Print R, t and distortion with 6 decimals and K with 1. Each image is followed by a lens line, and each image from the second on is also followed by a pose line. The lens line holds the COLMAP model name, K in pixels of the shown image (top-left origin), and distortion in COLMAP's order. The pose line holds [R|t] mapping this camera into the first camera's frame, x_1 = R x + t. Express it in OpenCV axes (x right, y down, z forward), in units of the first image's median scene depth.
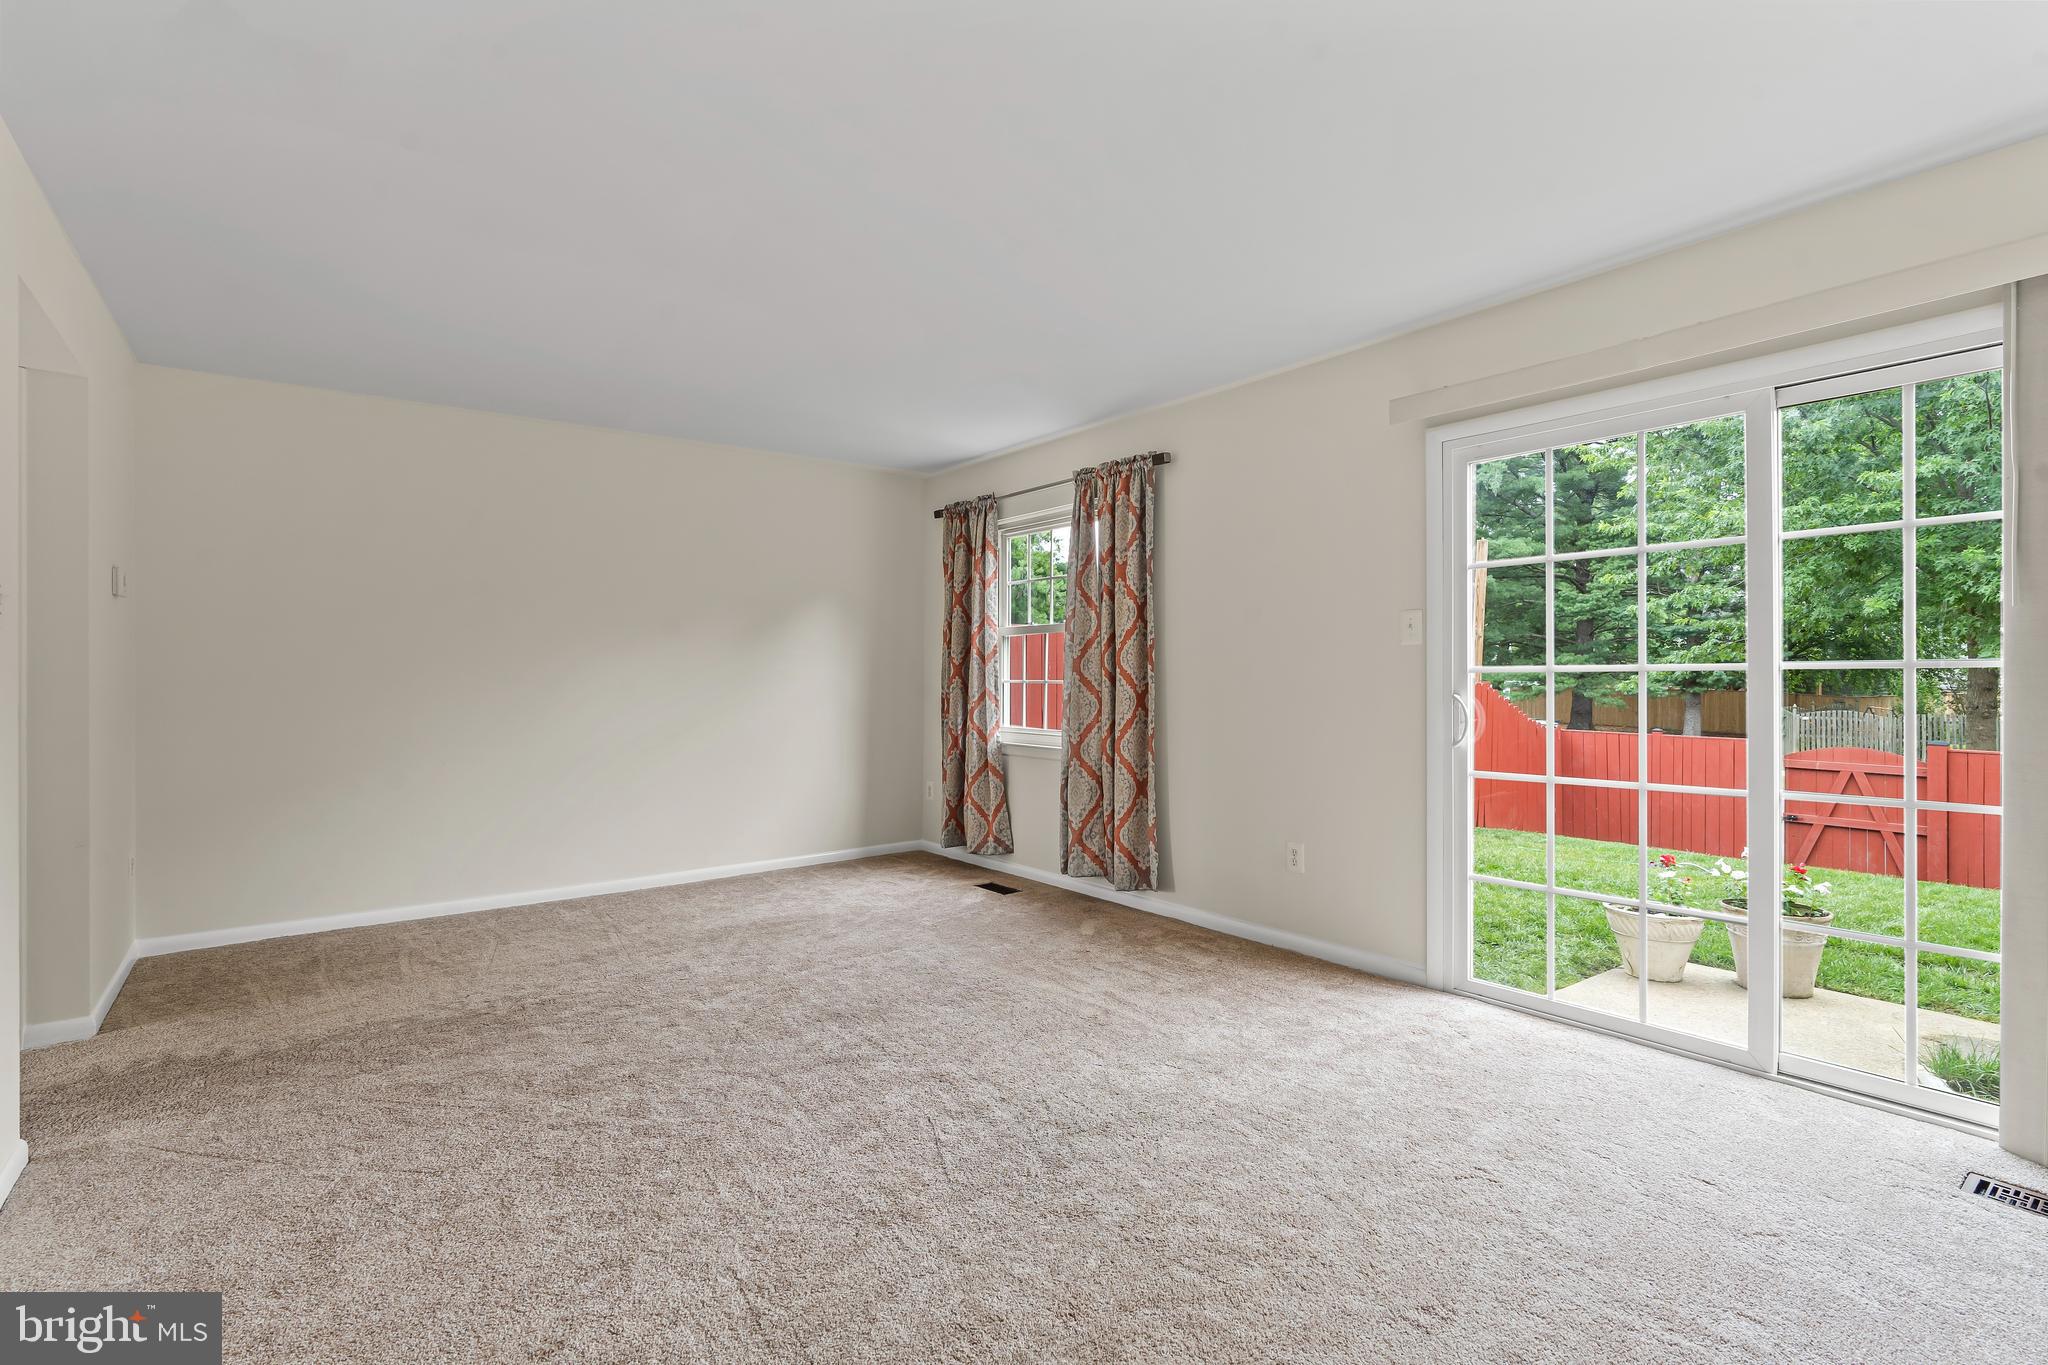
lens RADIAL K [[929.7, 0, 1022.7], [0, 929.7, 683.7], [0, 0, 1]] dist [-0.005974, 0.002272]
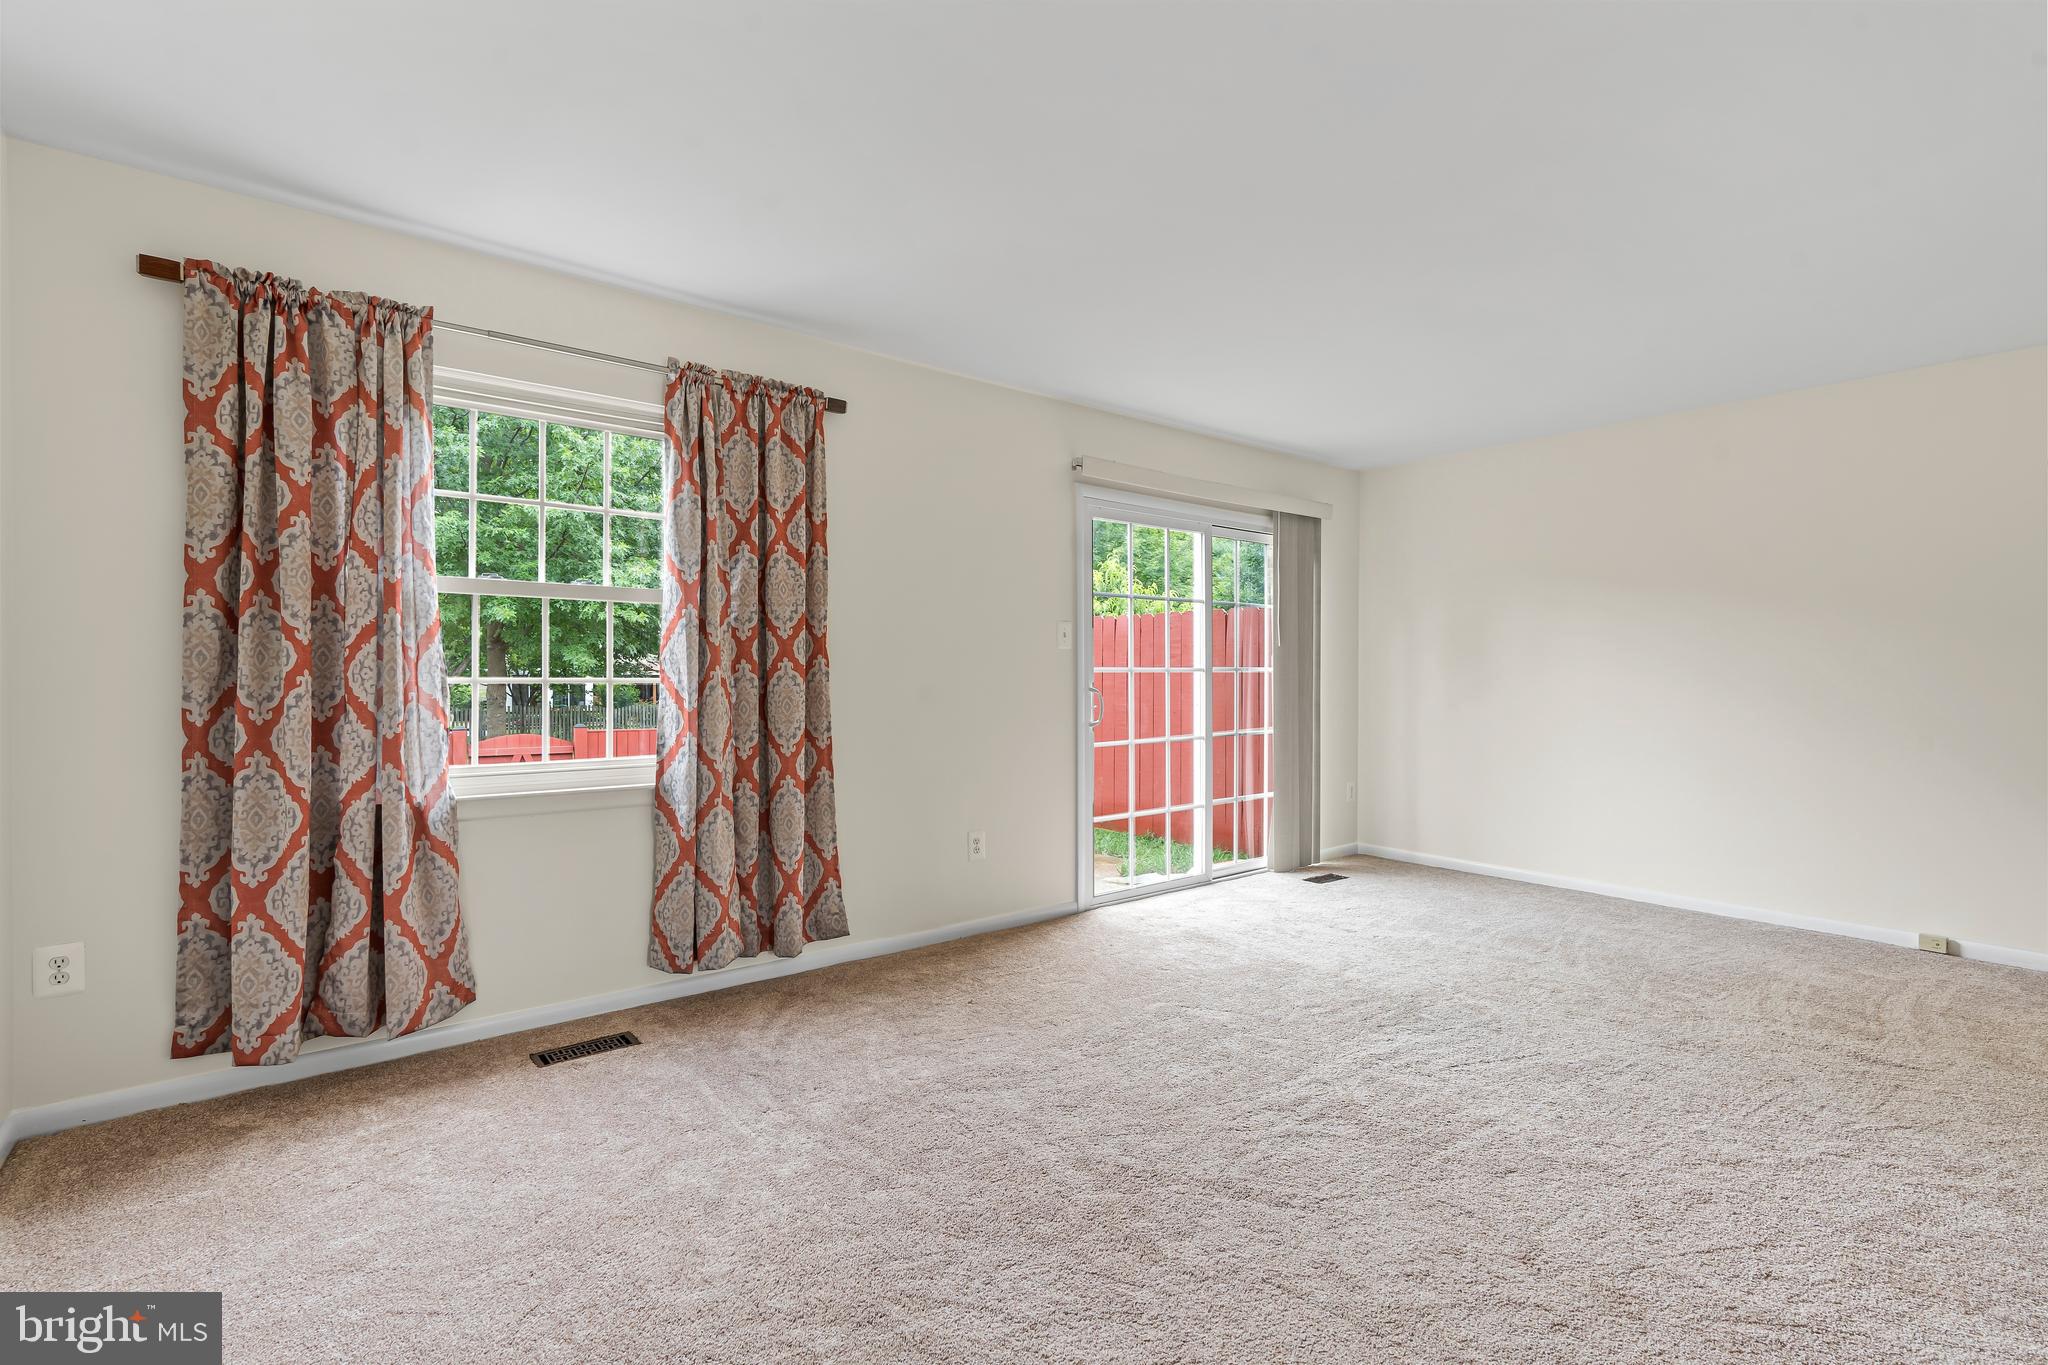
lens RADIAL K [[929.7, 0, 1033.5], [0, 929.7, 681.6], [0, 0, 1]] dist [-0.005974, 0.002272]
pose [[-0.013435, -0.006768, 0.999887, -0.573103], [0.002081, 0.999975, 0.006796, -0.004496], [-0.999908, 0.002172, -0.013421, 0.716263]]
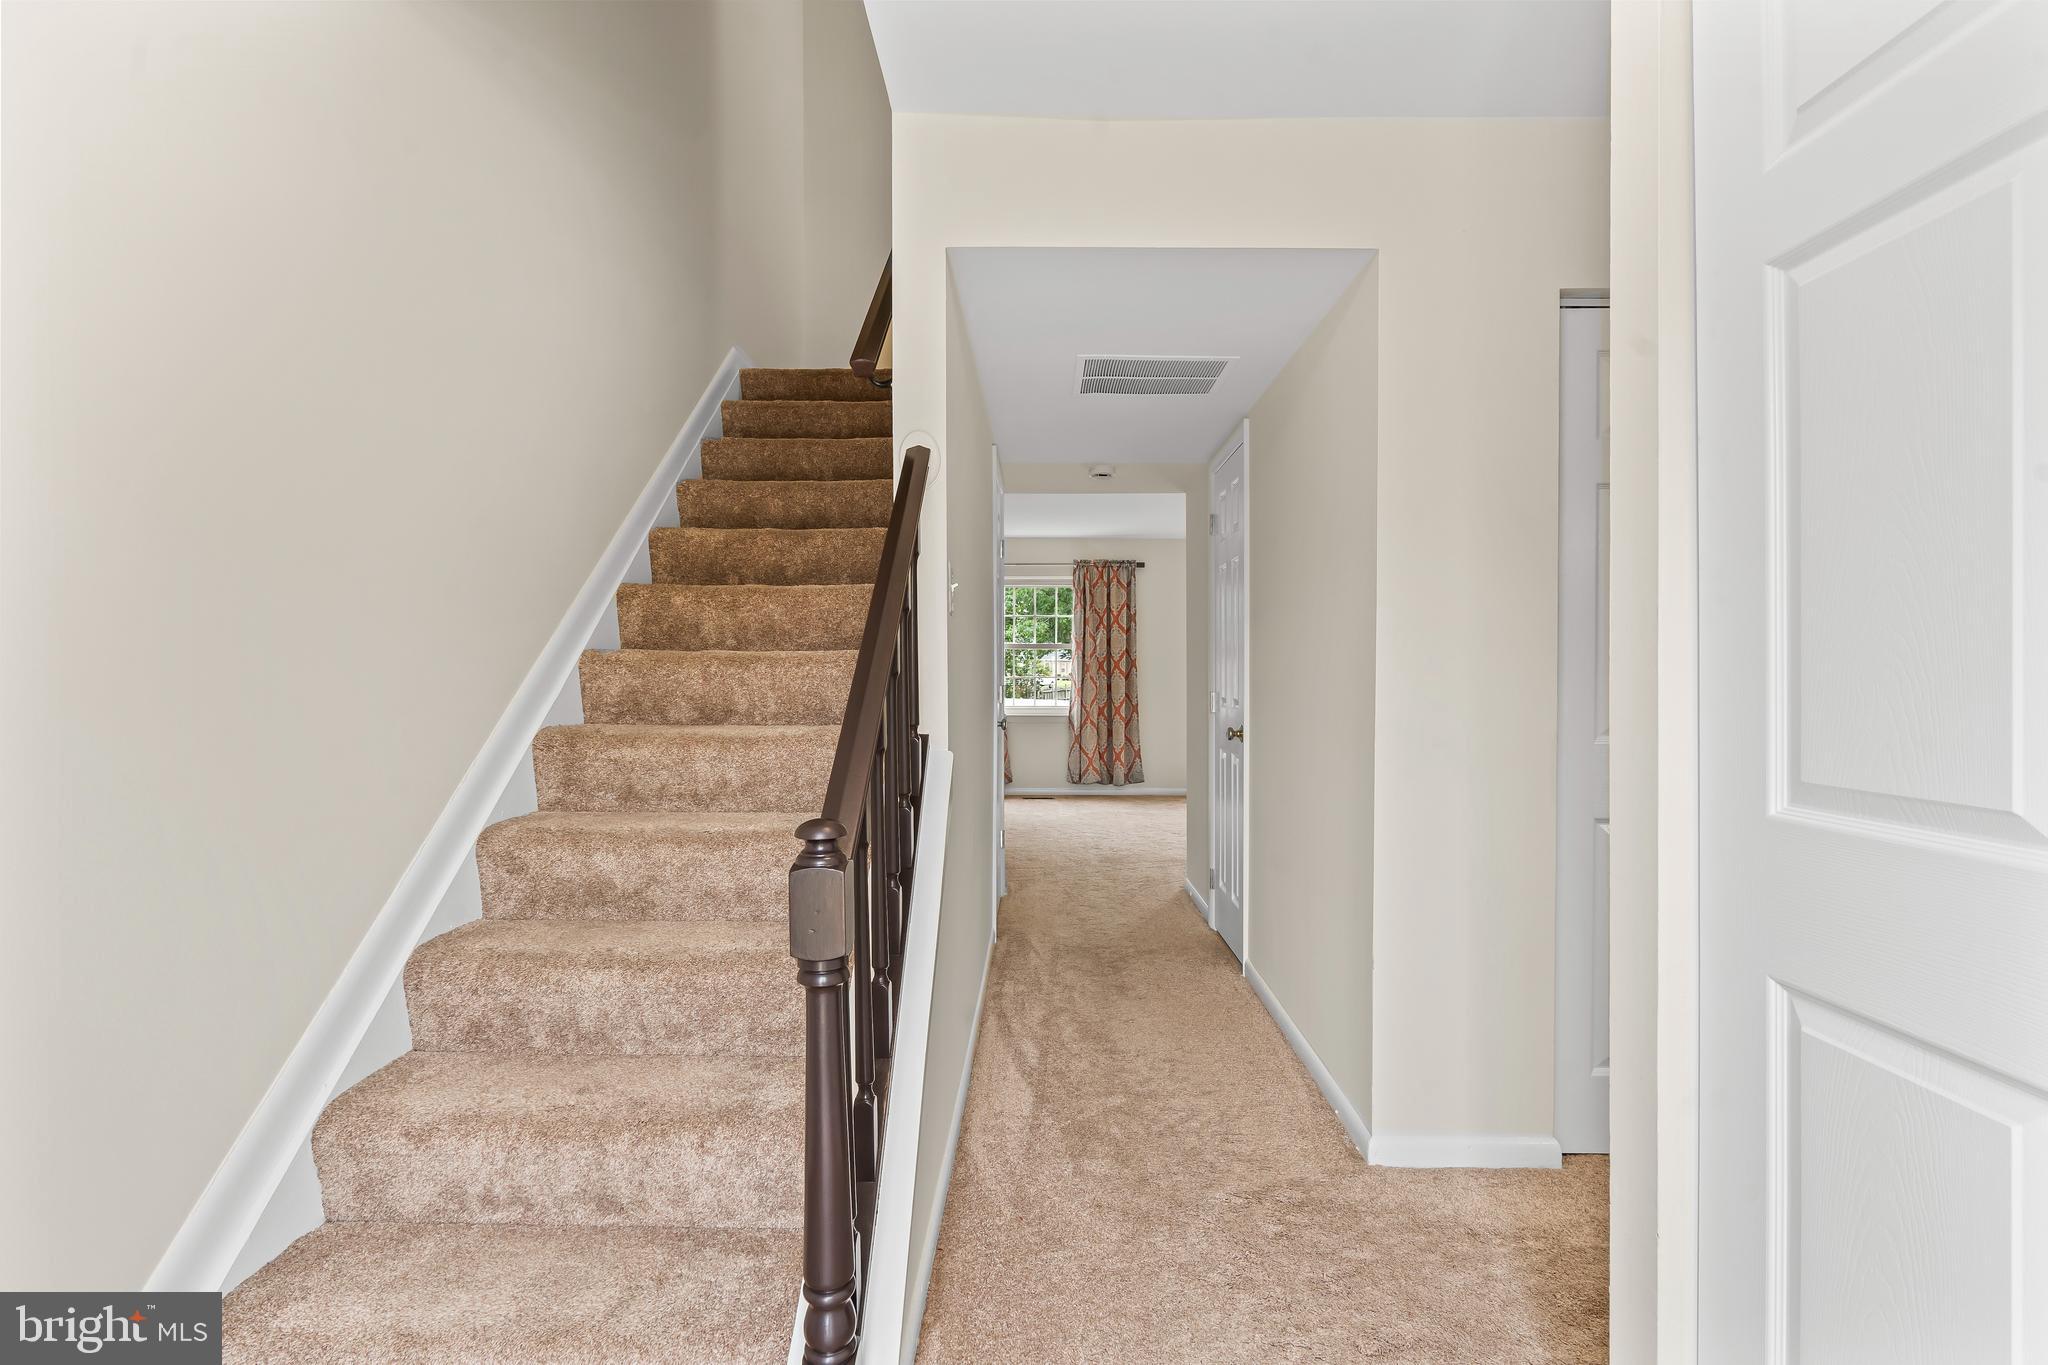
lens RADIAL K [[929.7, 0, 1028.3], [0, 929.7, 676.7], [0, 0, 1]] dist [-0.005974, 0.002272]
pose [[0.630809, 0.009082, 0.775885, -1.320201], [0.000984, 0.999921, -0.012505, 0.018578], [-0.775938, 0.008652, 0.630750, -0.056651]]
